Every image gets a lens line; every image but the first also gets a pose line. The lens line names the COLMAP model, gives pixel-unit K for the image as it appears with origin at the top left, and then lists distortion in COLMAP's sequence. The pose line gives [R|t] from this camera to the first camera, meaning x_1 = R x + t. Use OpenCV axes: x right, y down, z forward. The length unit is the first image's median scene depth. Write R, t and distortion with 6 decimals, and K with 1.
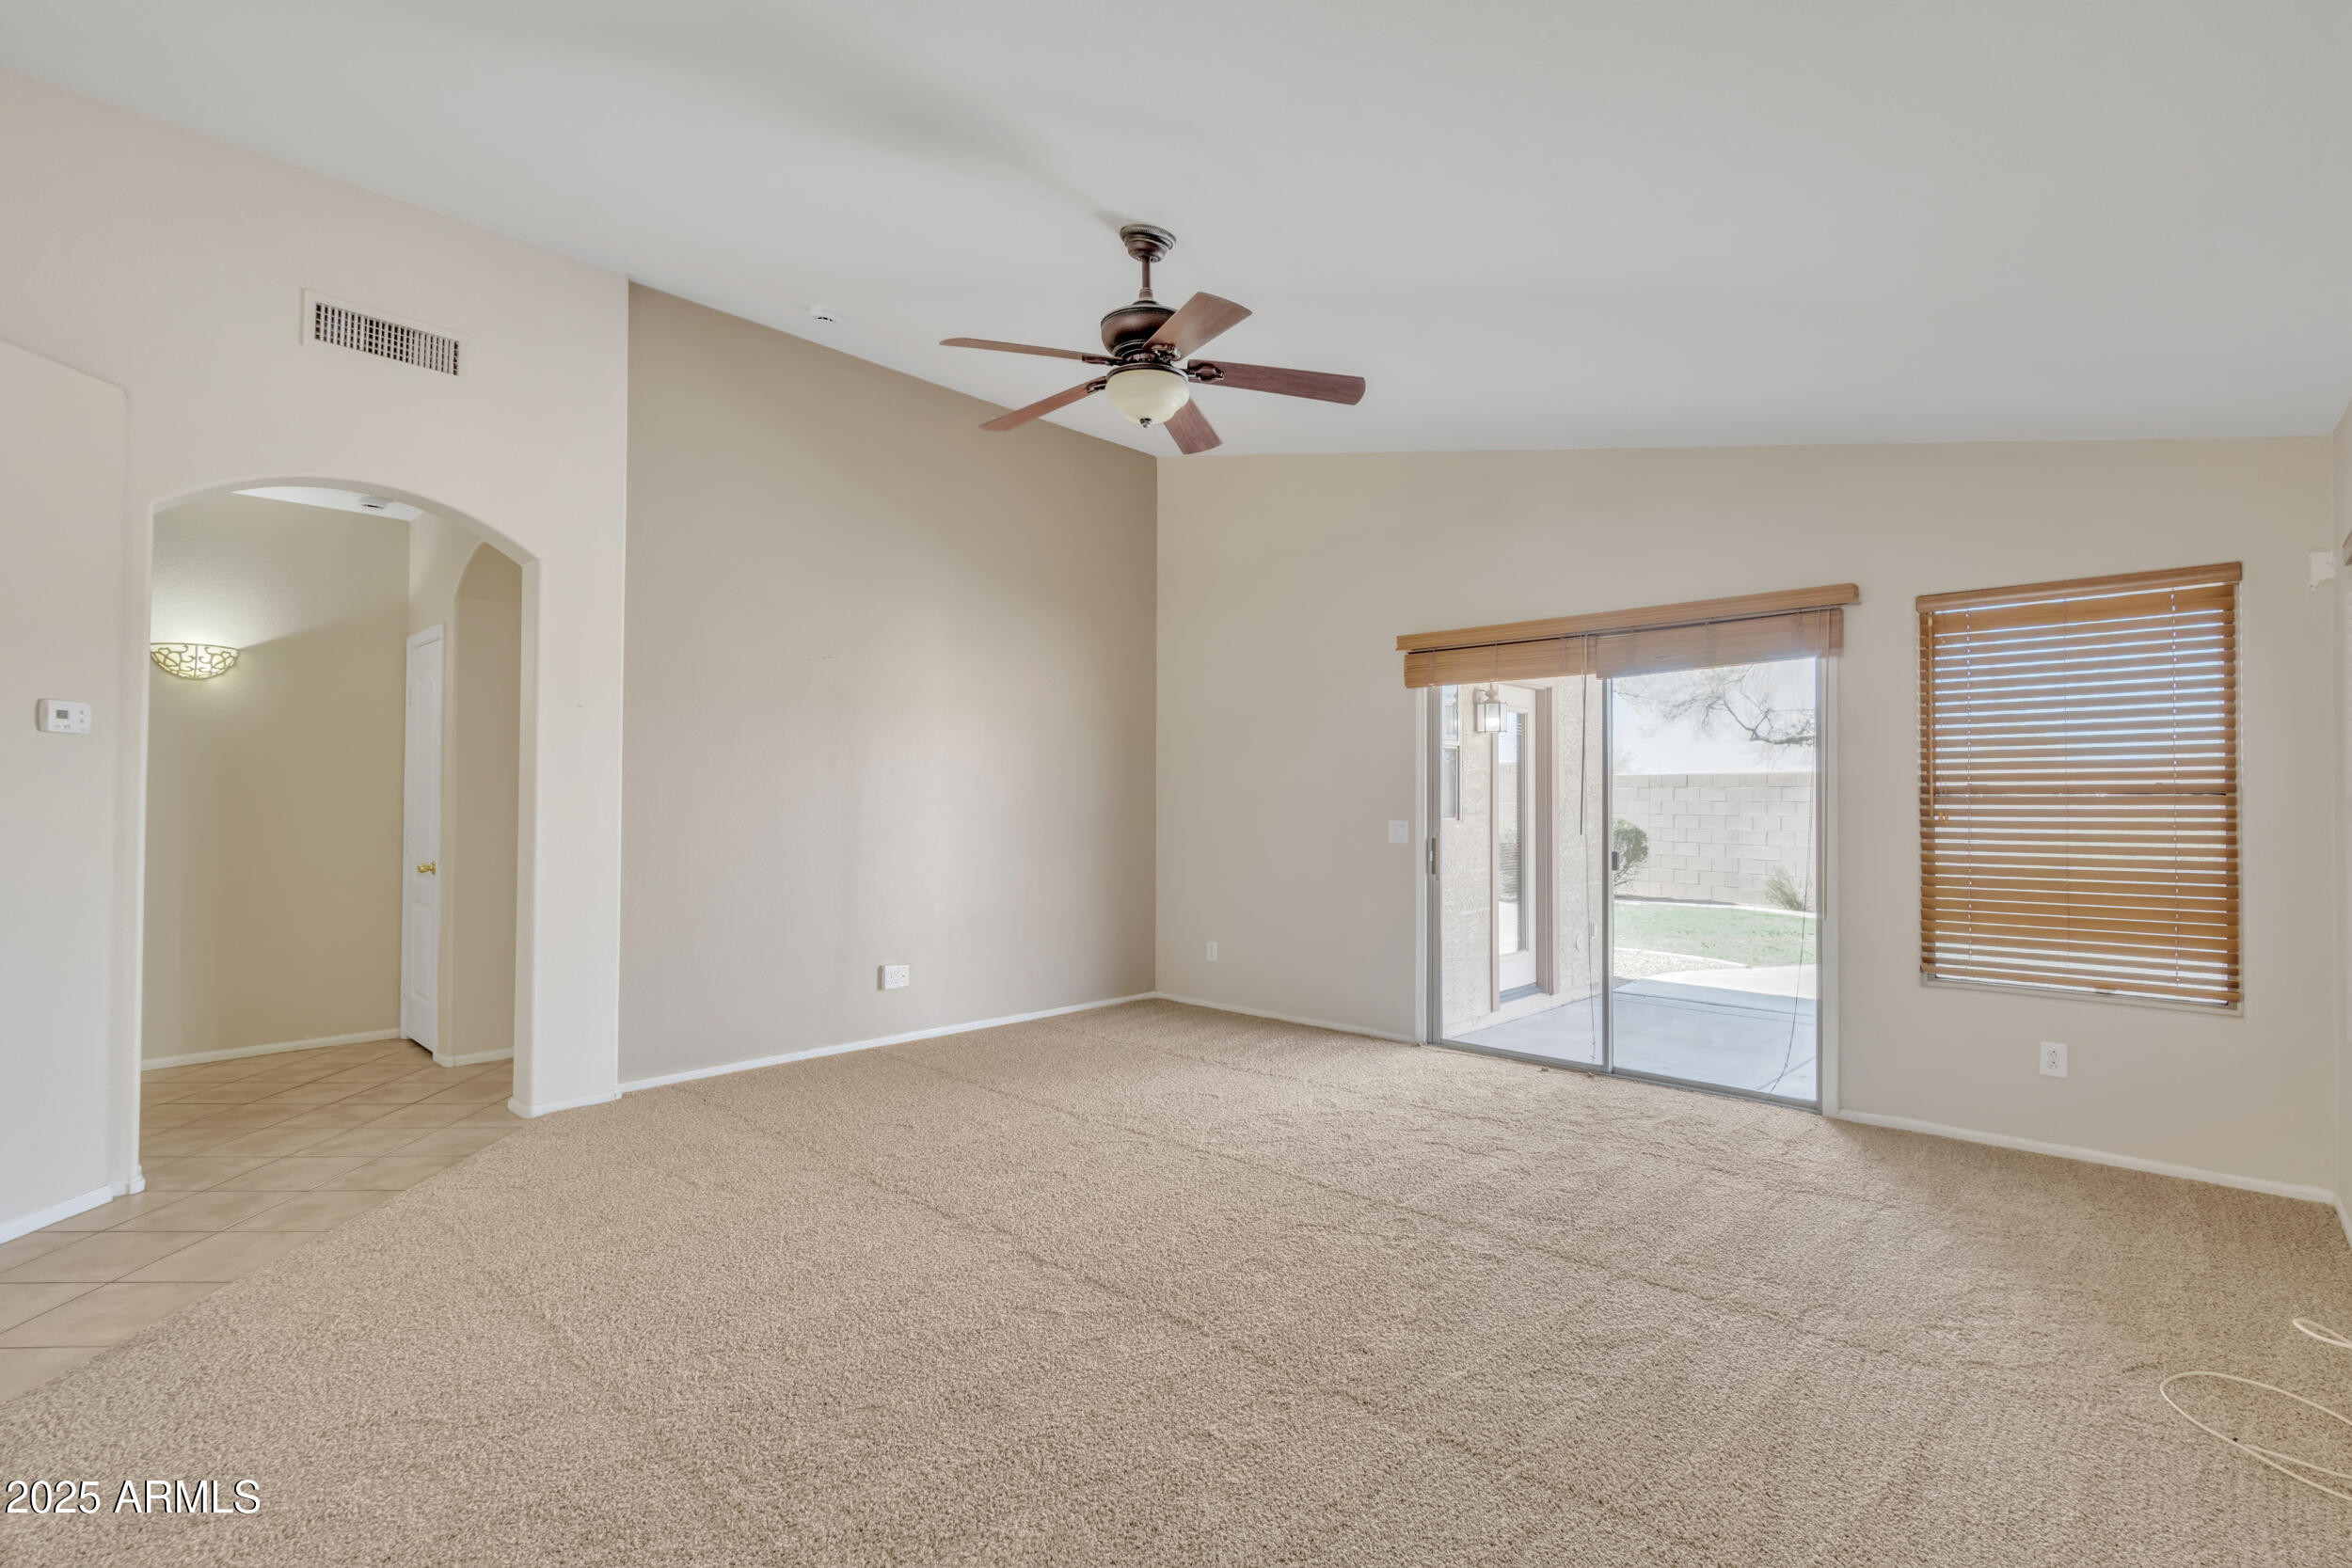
lens RADIAL K [[1096.0, 0, 1170.5], [0, 1096.0, 784.6], [0, 0, 1]] dist [-0.003557, -0.001963]
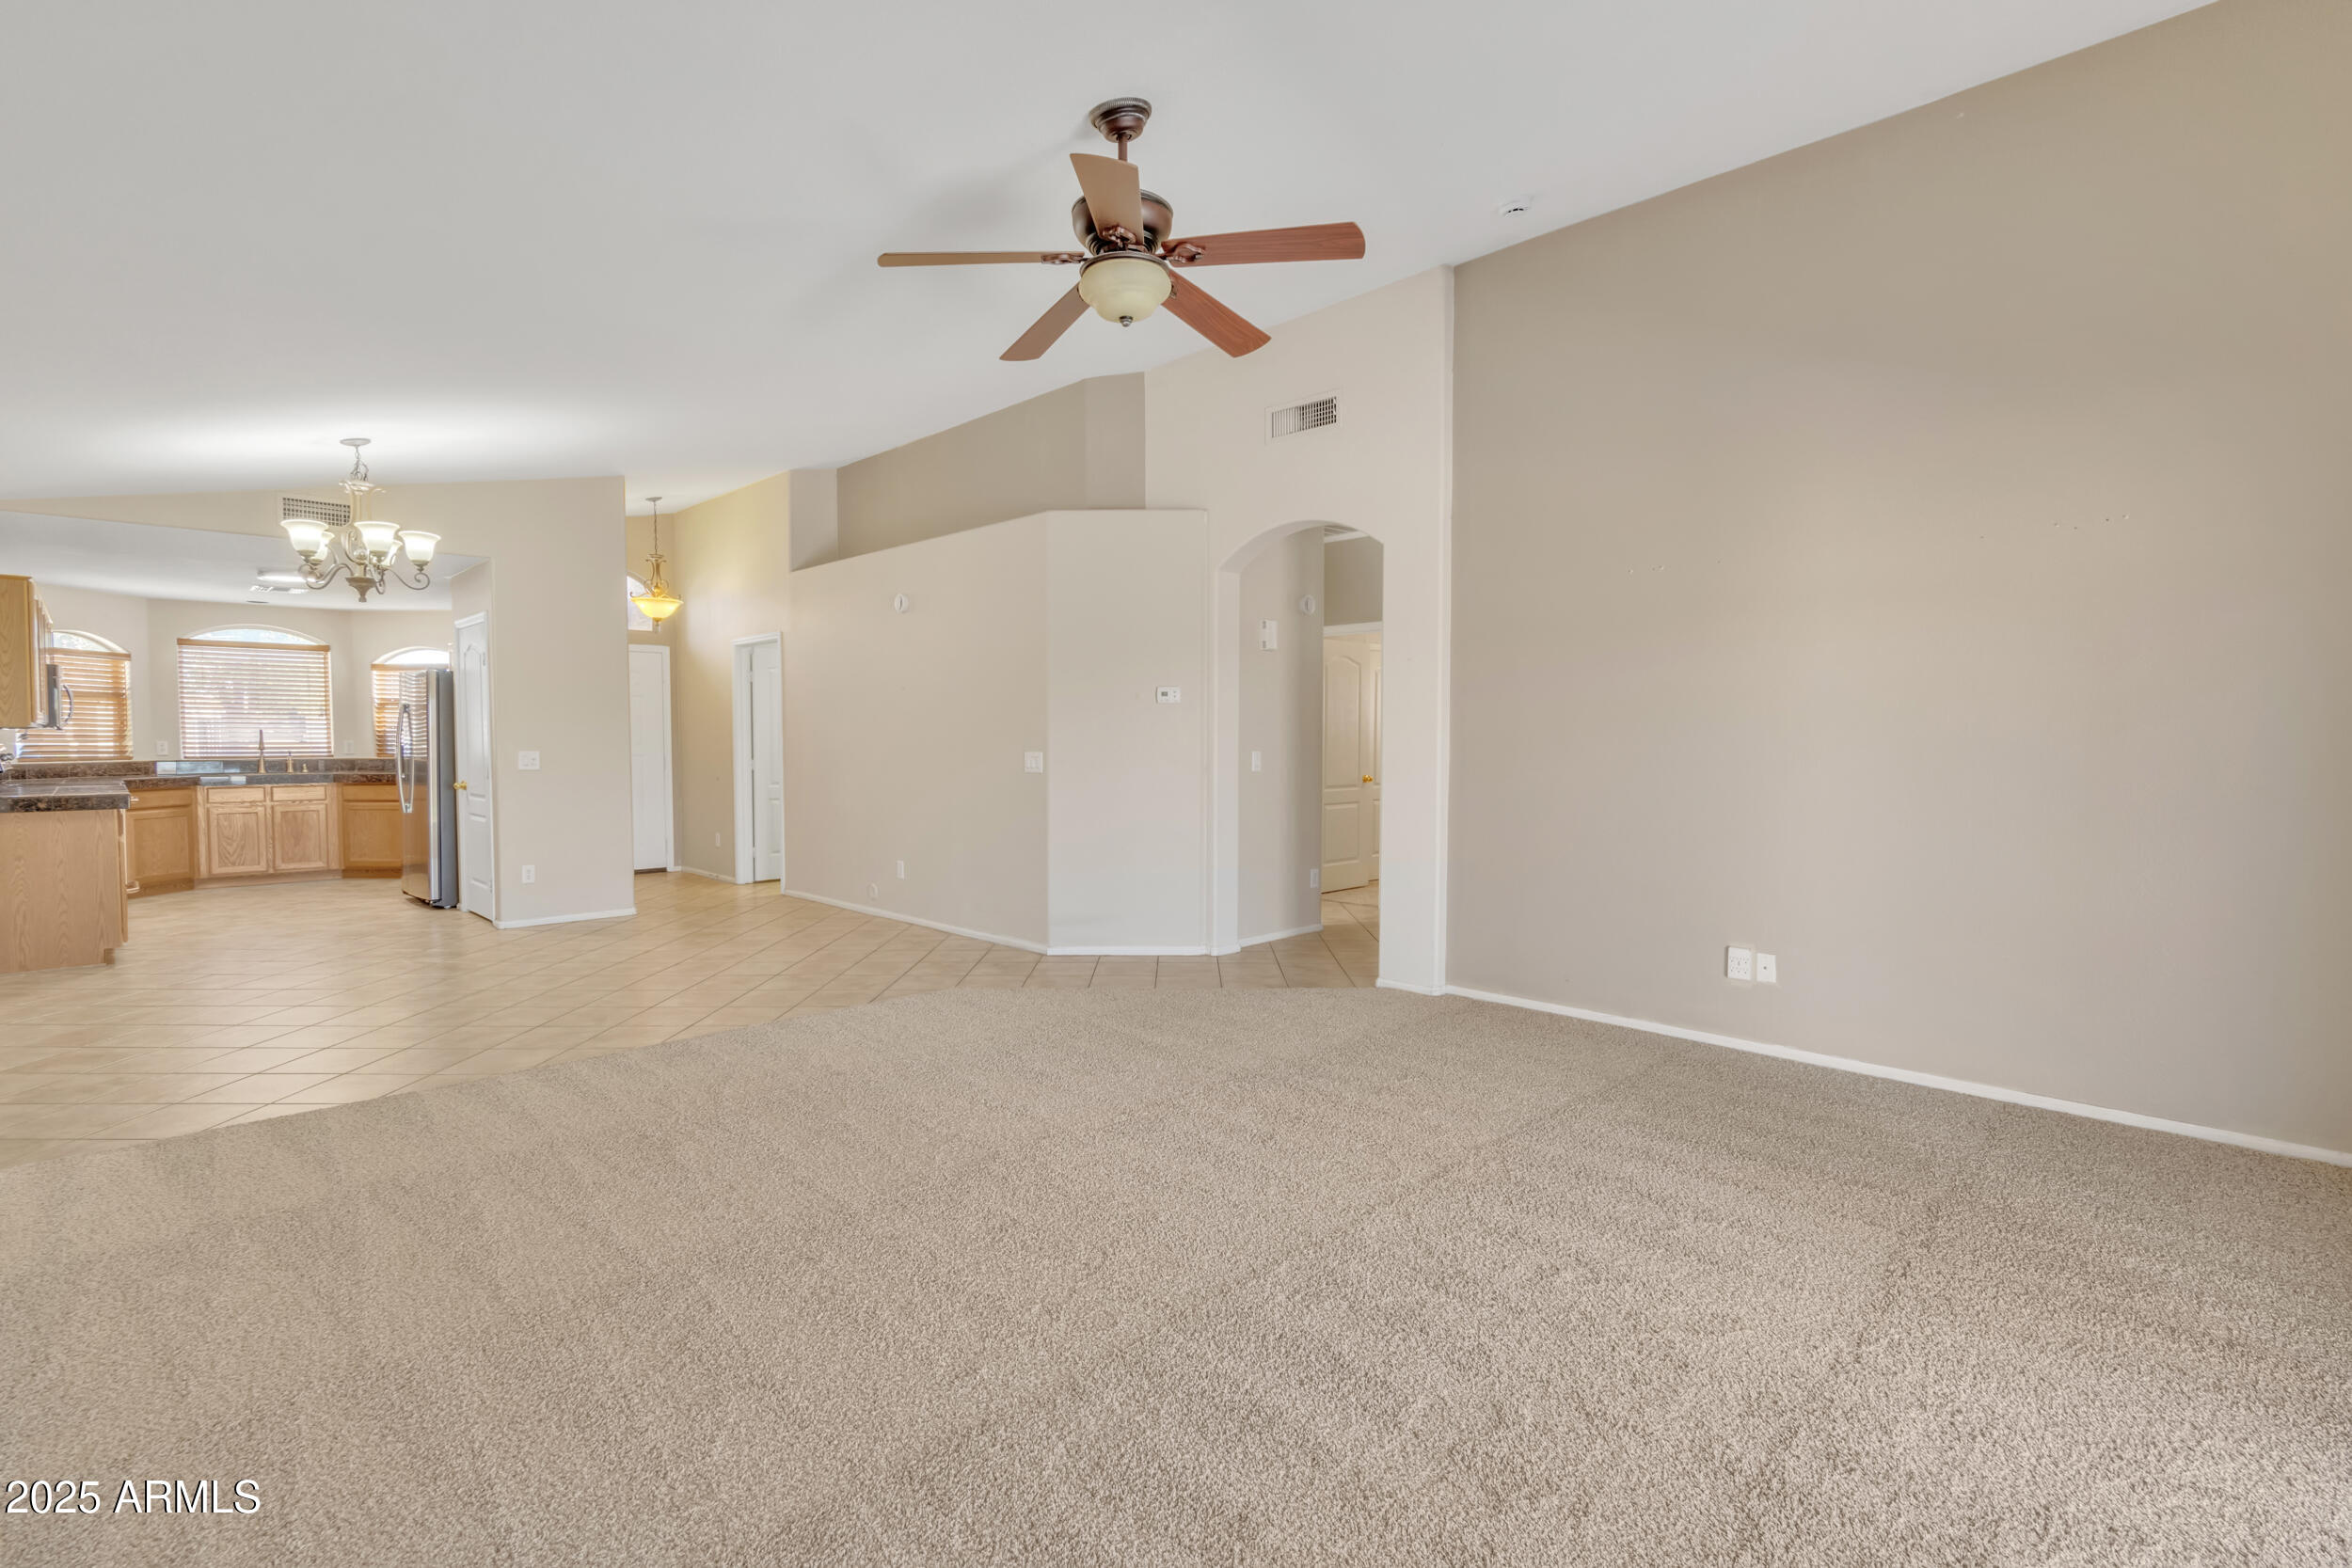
lens RADIAL K [[1096.0, 0, 1185.4], [0, 1096.0, 787.5], [0, 0, 1]] dist [-0.003557, -0.001963]
pose [[-0.029410, 0.042947, -0.998644, 0.684890], [0.014897, 0.998984, 0.042522, 0.013742], [0.999456, -0.013626, -0.030020, 0.807804]]
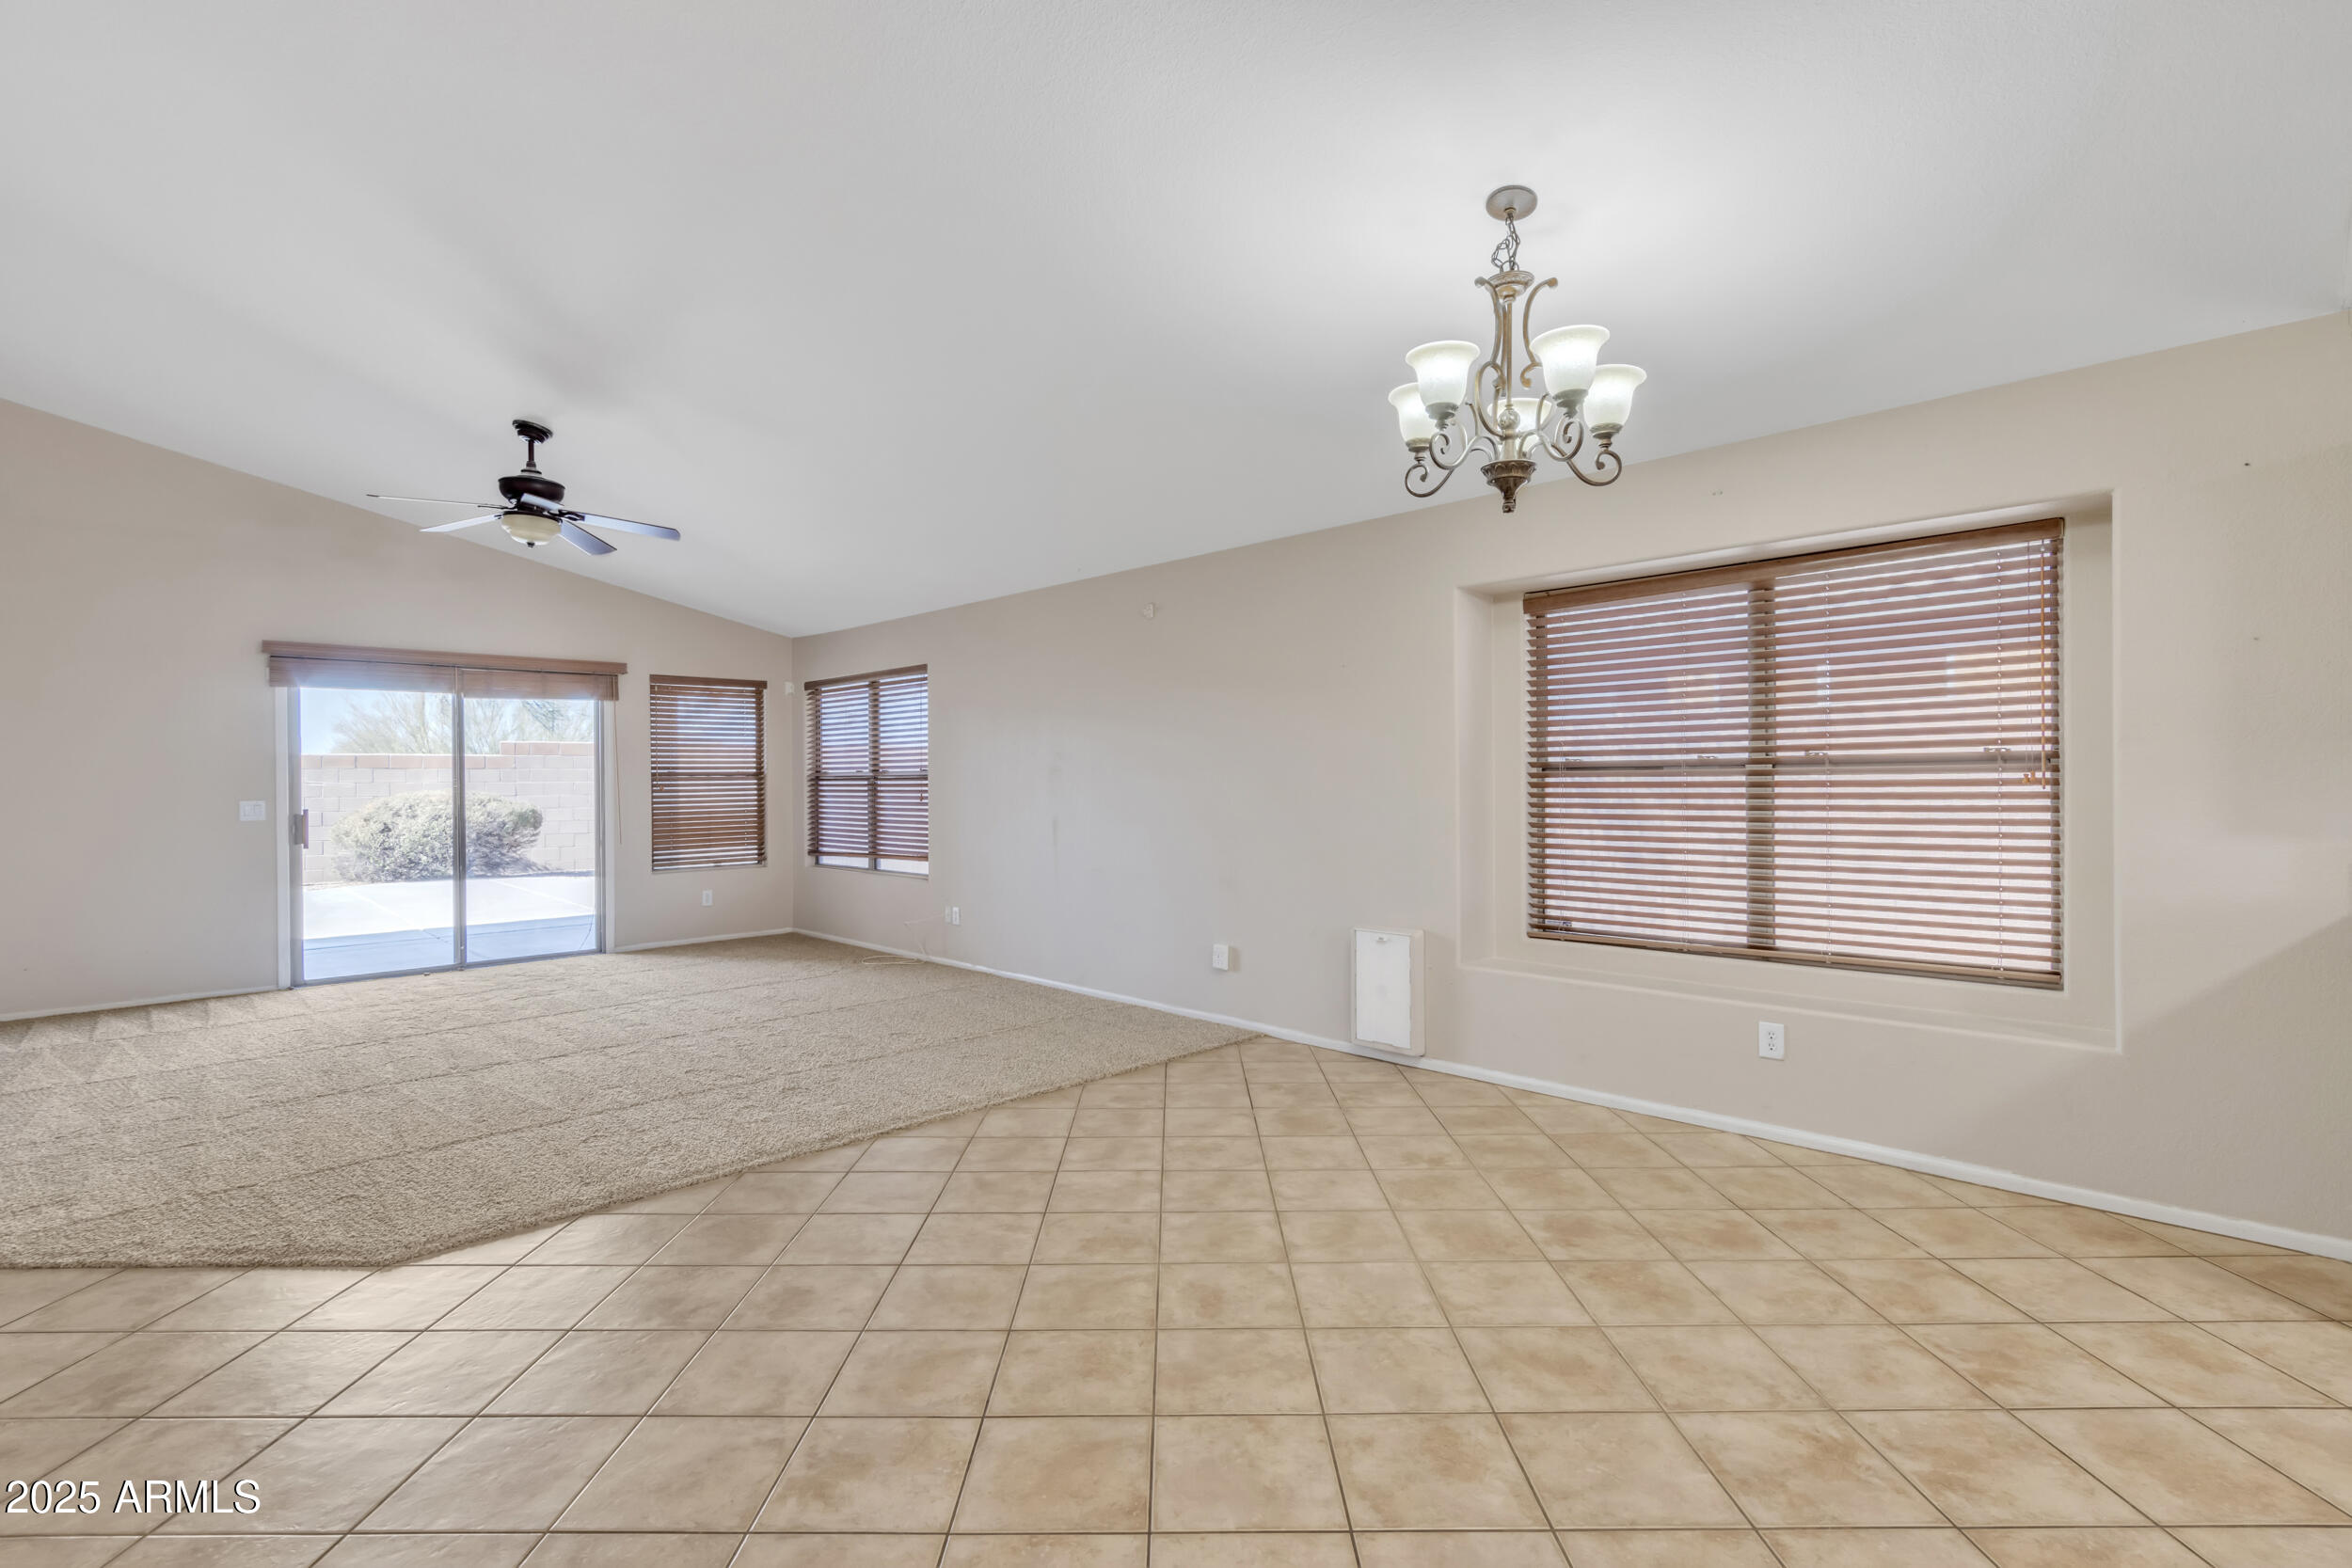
lens RADIAL K [[1096.0, 0, 1191.8], [0, 1096.0, 772.2], [0, 0, 1]] dist [-0.003557, -0.001963]
pose [[0.011632, -0.000892, 0.999932, -1.225305], [-0.005822, 0.999983, 0.000959, -0.005447], [-0.999915, -0.005833, 0.011626, 0.010891]]
